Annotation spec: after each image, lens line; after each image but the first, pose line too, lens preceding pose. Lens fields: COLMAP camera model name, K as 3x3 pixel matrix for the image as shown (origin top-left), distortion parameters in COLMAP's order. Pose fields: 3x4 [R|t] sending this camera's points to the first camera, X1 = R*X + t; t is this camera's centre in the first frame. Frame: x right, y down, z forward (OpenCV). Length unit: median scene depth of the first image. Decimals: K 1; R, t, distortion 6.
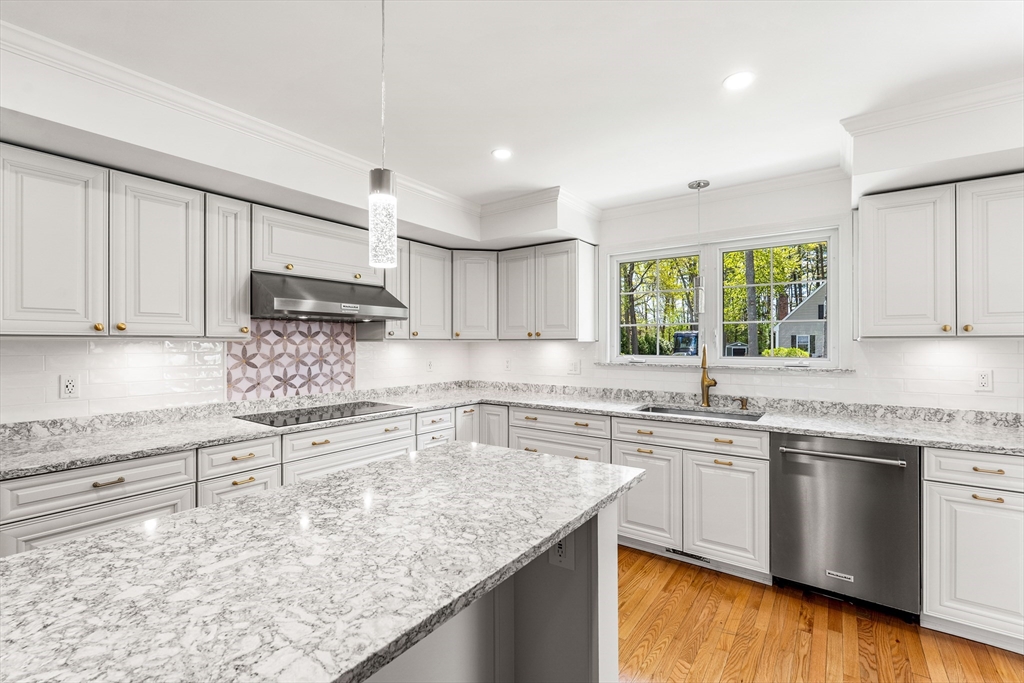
lens RADIAL K [[453.6, 0, 507.3], [0, 453.6, 341.4], [0, 0, 1]] dist [-0.005520, -0.000058]
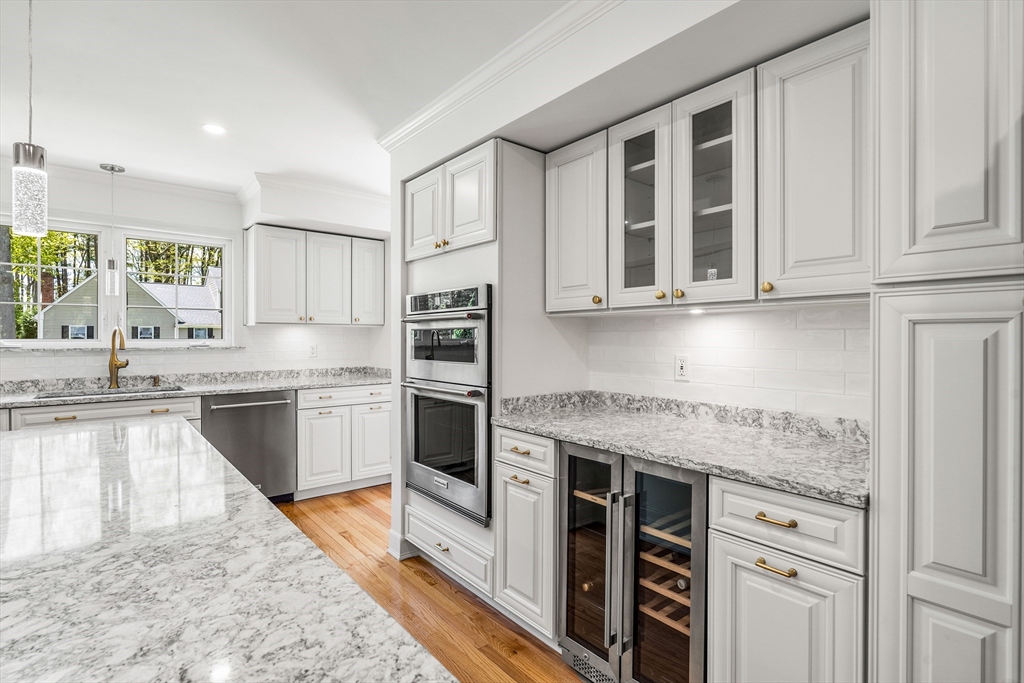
lens RADIAL K [[492.9, 0, 514.6], [0, 492.9, 339.3], [0, 0, 1]] dist [-0.008088, 0.001883]
pose [[0.245919, -0.003340, 0.969285, -0.419661], [-0.005780, 0.999971, 0.004913, 0.024536], [-0.969273, -0.006811, 0.245893, -0.140783]]
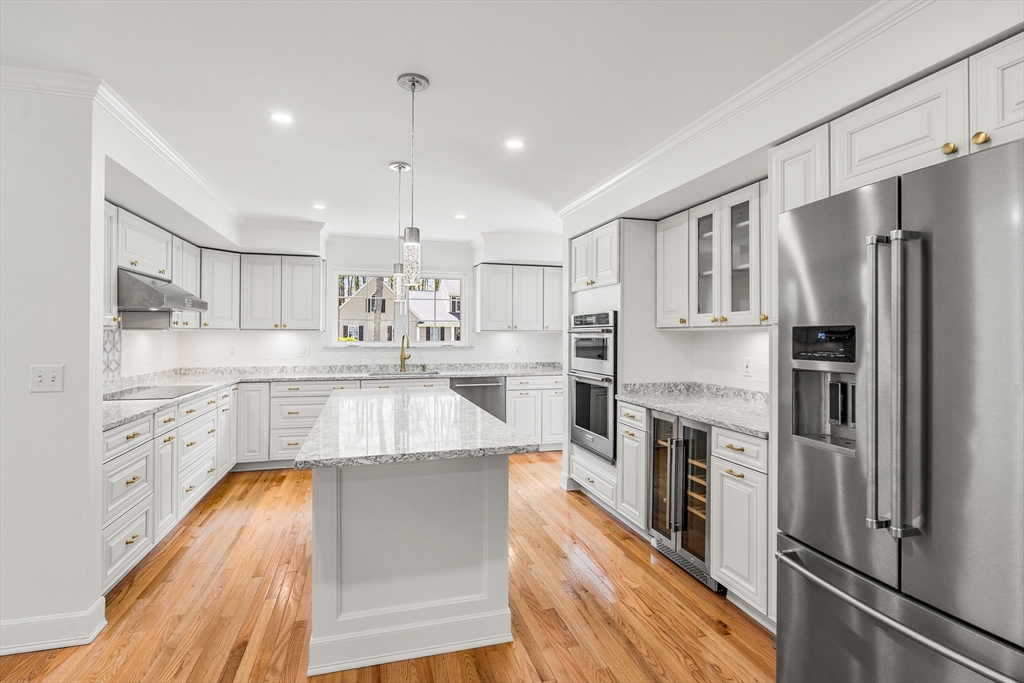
lens RADIAL K [[504.1, 0, 514.2], [0, 504.1, 331.0], [0, 0, 1]] dist [-0.001770, 0.000088]
pose [[0.611673, 0.007266, 0.791078, -0.792830], [-0.007141, 0.999968, -0.003663, 0.000801], [-0.791079, -0.003408, 0.611705, -0.454355]]
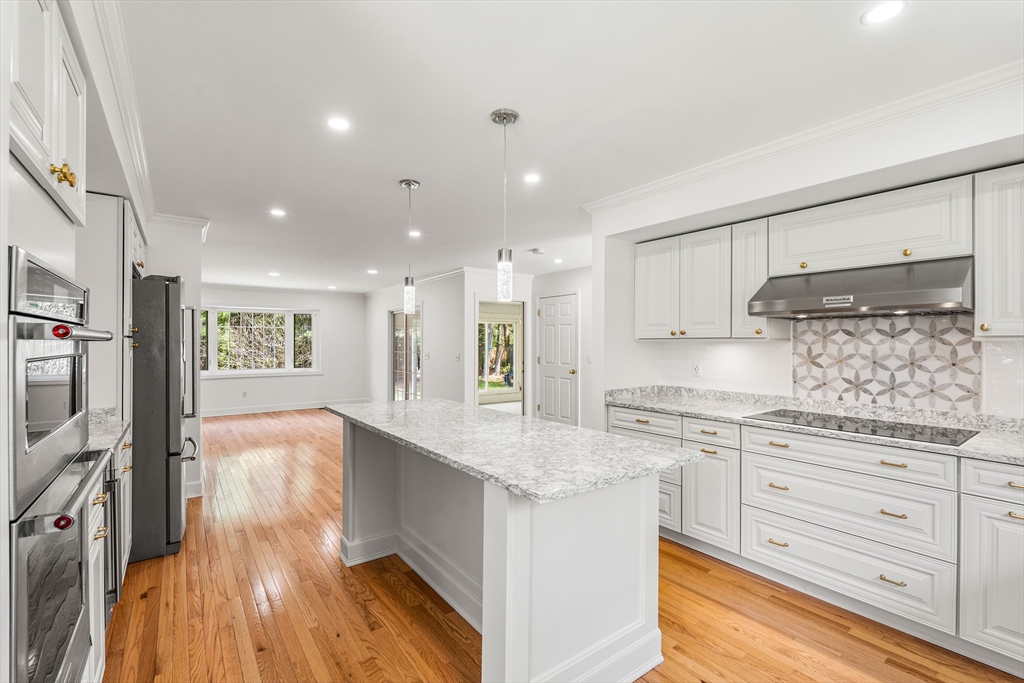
lens RADIAL K [[453.6, 0, 514.0], [0, 453.6, 343.1], [0, 0, 1]] dist [-0.005520, -0.000058]
pose [[-0.289178, 0.003100, -0.957270, 0.572488], [0.003474, 0.999992, 0.002189, -0.000267], [0.957269, -0.002692, -0.289186, 0.608453]]
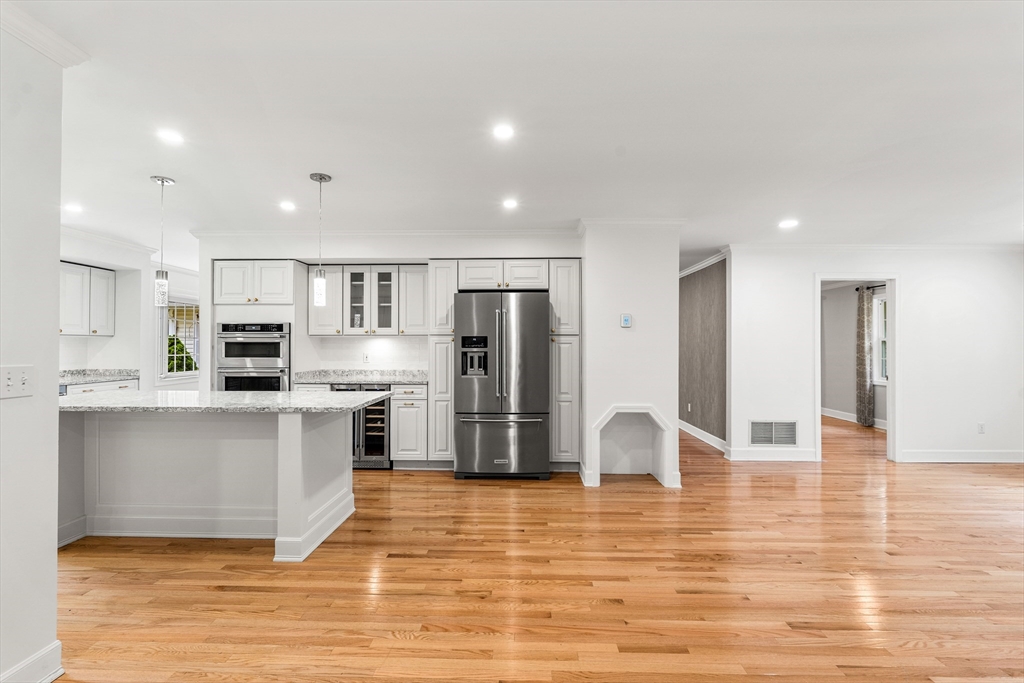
lens RADIAL K [[453.6, 0, 505.5], [0, 453.6, 341.6], [0, 0, 1]] dist [-0.005520, -0.000058]
pose [[-0.550640, 0.004016, 0.834733, -1.394467], [-0.006254, 0.999941, -0.008936, 0.019698], [-0.834720, -0.010140, -0.550582, 0.304566]]
